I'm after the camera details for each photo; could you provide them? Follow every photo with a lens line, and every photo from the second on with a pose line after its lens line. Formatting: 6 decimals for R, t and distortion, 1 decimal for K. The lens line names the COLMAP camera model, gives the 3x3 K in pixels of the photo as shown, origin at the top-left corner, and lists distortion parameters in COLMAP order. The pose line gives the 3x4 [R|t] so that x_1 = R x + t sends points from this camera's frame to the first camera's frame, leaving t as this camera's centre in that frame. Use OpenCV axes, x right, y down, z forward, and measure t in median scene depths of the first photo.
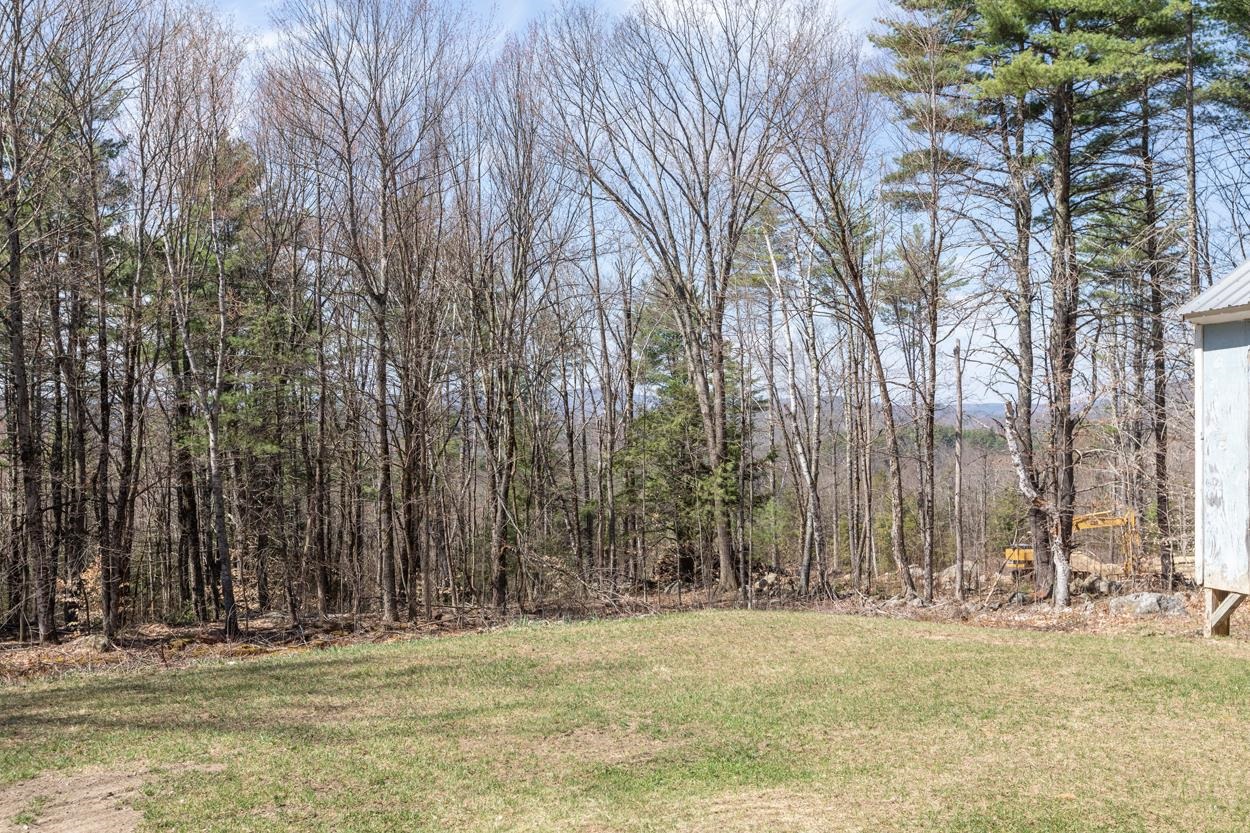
lens RADIAL K [[1195.2, 0, 625.4], [0, 1195.2, 418.6], [0, 0, 1]] dist [-0.008137, 0.000000]
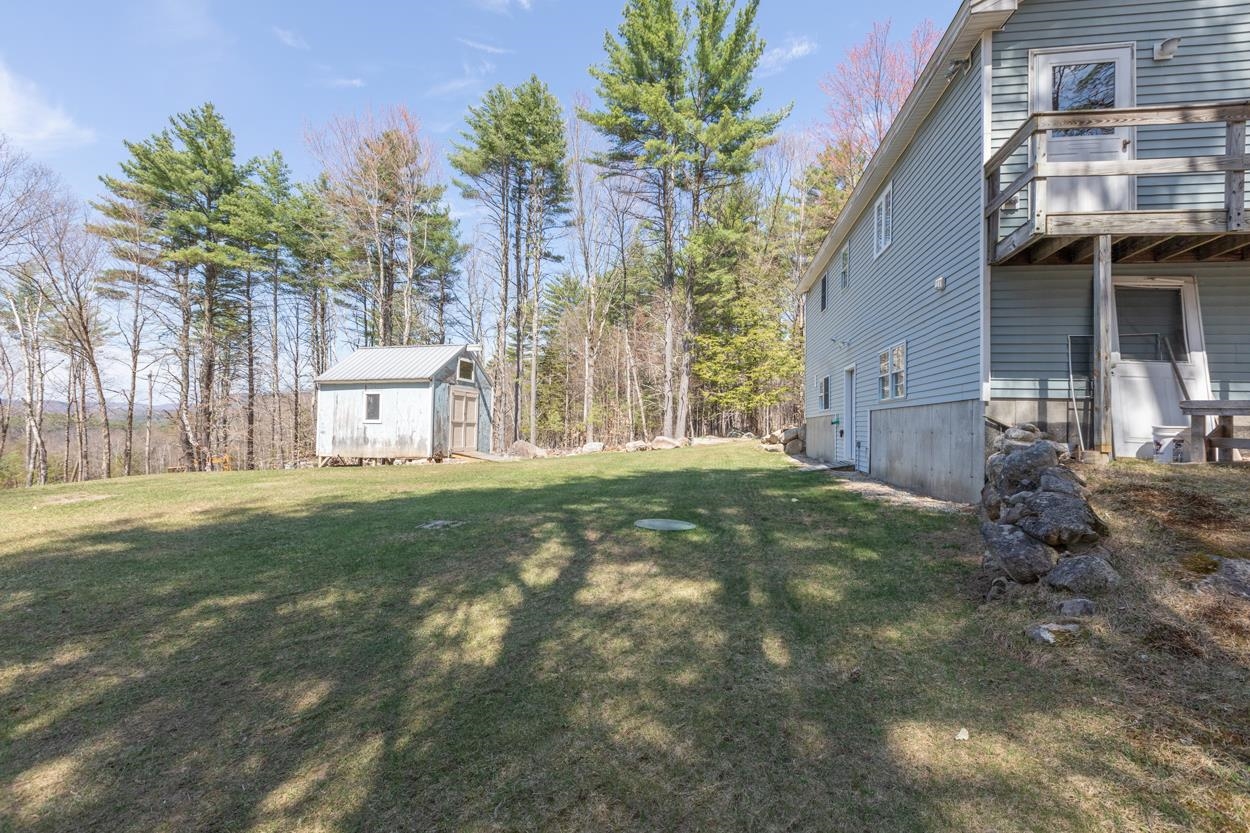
lens RADIAL K [[553.3, 0, 622.1], [0, 553.3, 412.1], [0, 0, 1]] dist [-0.004746, 0.001516]
pose [[0.495857, 0.030798, 0.867858, -0.126570], [-0.024171, 0.999473, -0.021659, 0.005294], [-0.868068, -0.010238, 0.496340, -0.154053]]
